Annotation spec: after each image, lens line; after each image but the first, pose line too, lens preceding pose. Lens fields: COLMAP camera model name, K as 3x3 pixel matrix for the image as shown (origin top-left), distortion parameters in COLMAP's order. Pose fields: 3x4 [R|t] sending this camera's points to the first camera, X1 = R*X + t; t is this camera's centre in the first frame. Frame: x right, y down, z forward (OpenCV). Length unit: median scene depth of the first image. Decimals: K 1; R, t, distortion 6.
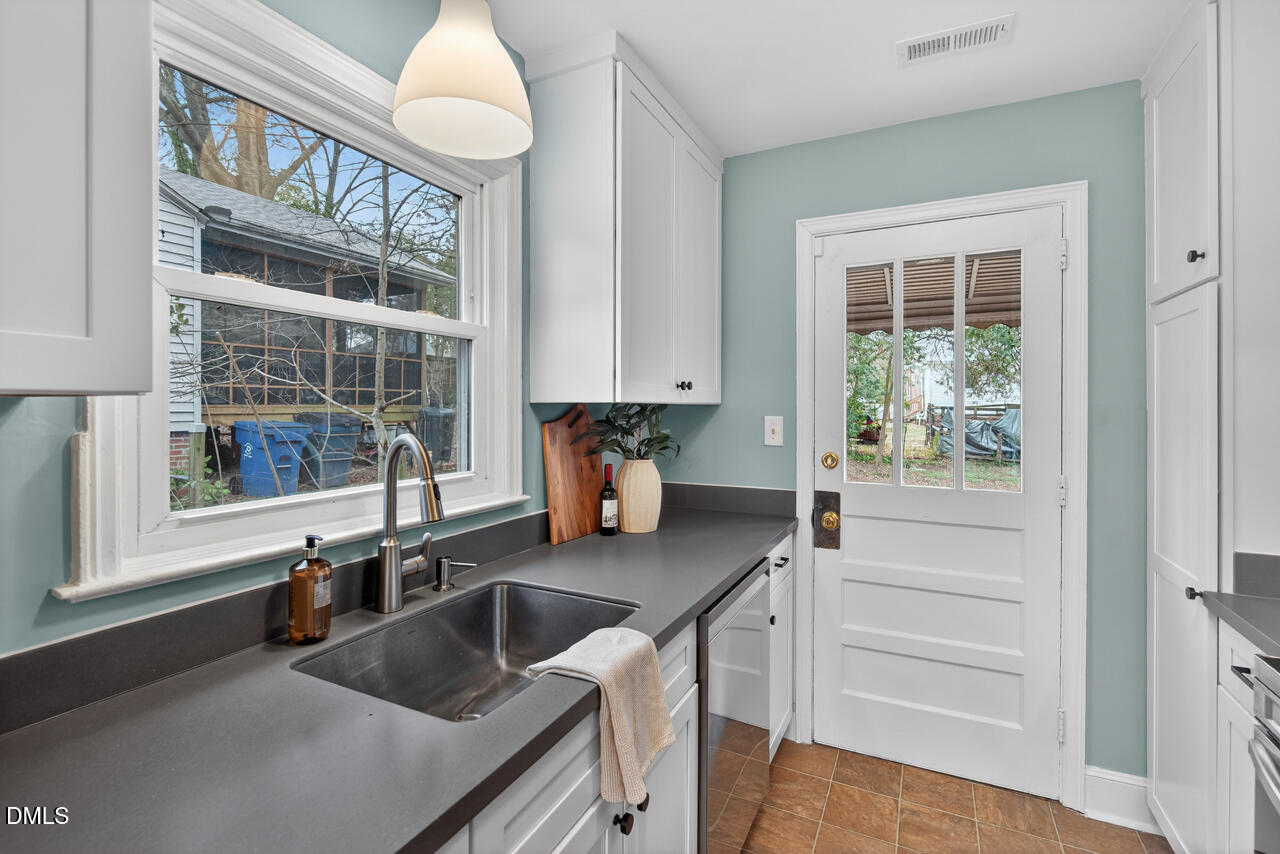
lens RADIAL K [[584.4, 0, 637.7], [0, 584.4, 408.6], [0, 0, 1]] dist [0.008719, -0.006321]
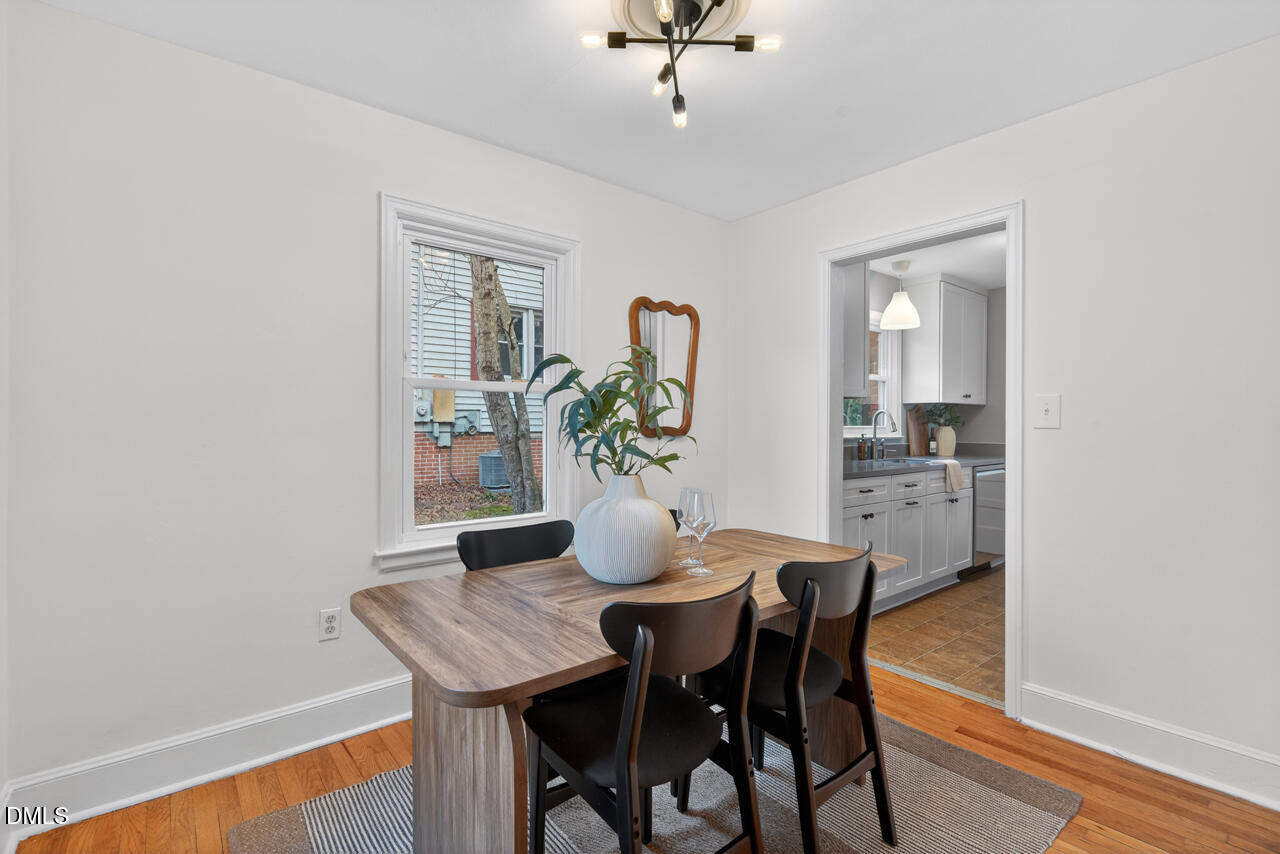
lens RADIAL K [[584.4, 0, 642.1], [0, 584.4, 437.4], [0, 0, 1]] dist [0.008719, -0.006321]
pose [[0.916209, 0.012036, -0.400519, -0.190836], [-0.003313, 0.999742, 0.022466, 0.086554], [0.400686, -0.019257, 0.916013, -1.859993]]
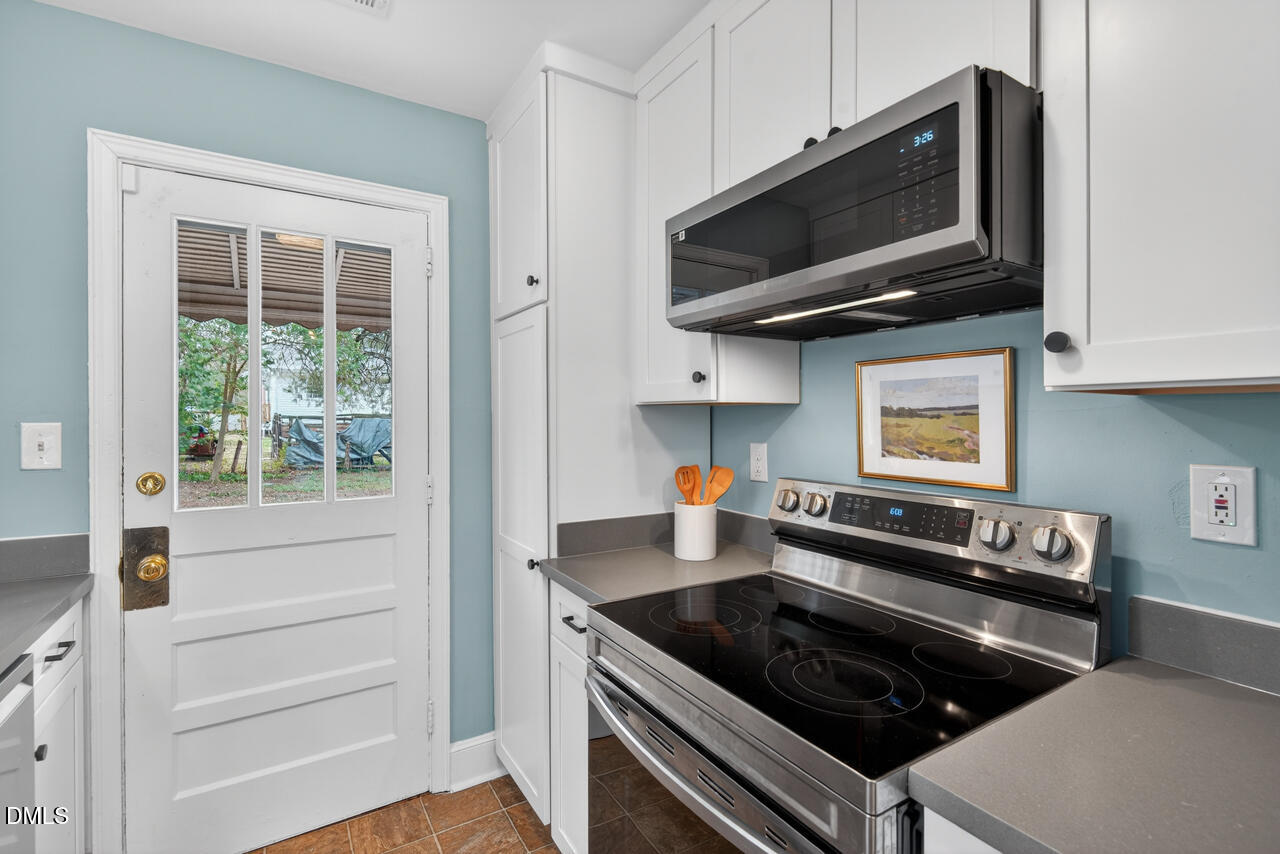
lens RADIAL K [[584.4, 0, 642.0], [0, 584.4, 417.4], [0, 0, 1]] dist [0.008719, -0.006321]
pose [[0.521398, -0.004248, 0.853303, 0.037313], [0.006165, 0.999980, 0.001211, 0.012659], [-0.853291, 0.004629, 0.521414, 0.139820]]
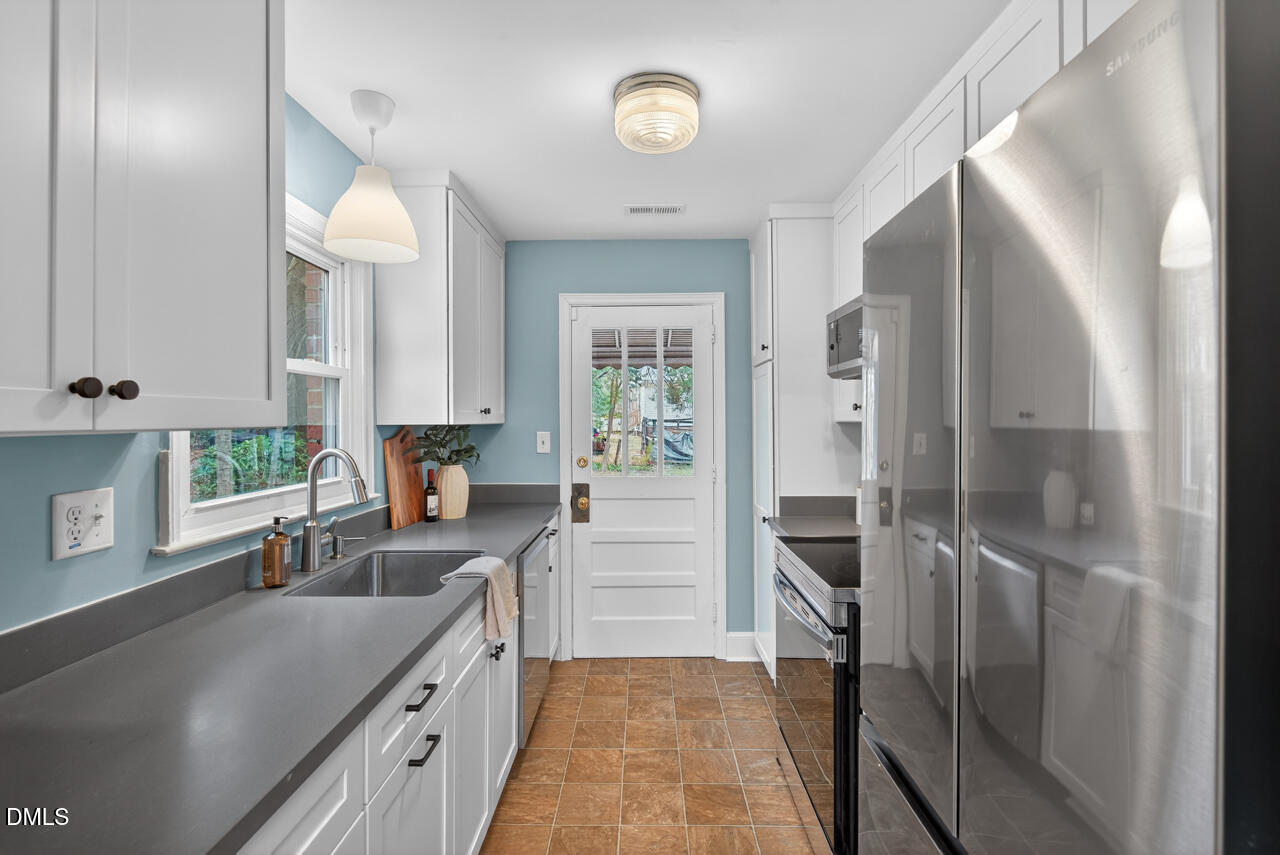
lens RADIAL K [[584.4, 0, 631.1], [0, 584.4, 424.8], [0, 0, 1]] dist [0.008719, -0.006321]
pose [[0.904697, -0.010004, 0.425938, -0.212131], [0.008303, 0.999948, 0.005851, -0.012423], [-0.425974, -0.001757, 0.904734, -0.428694]]
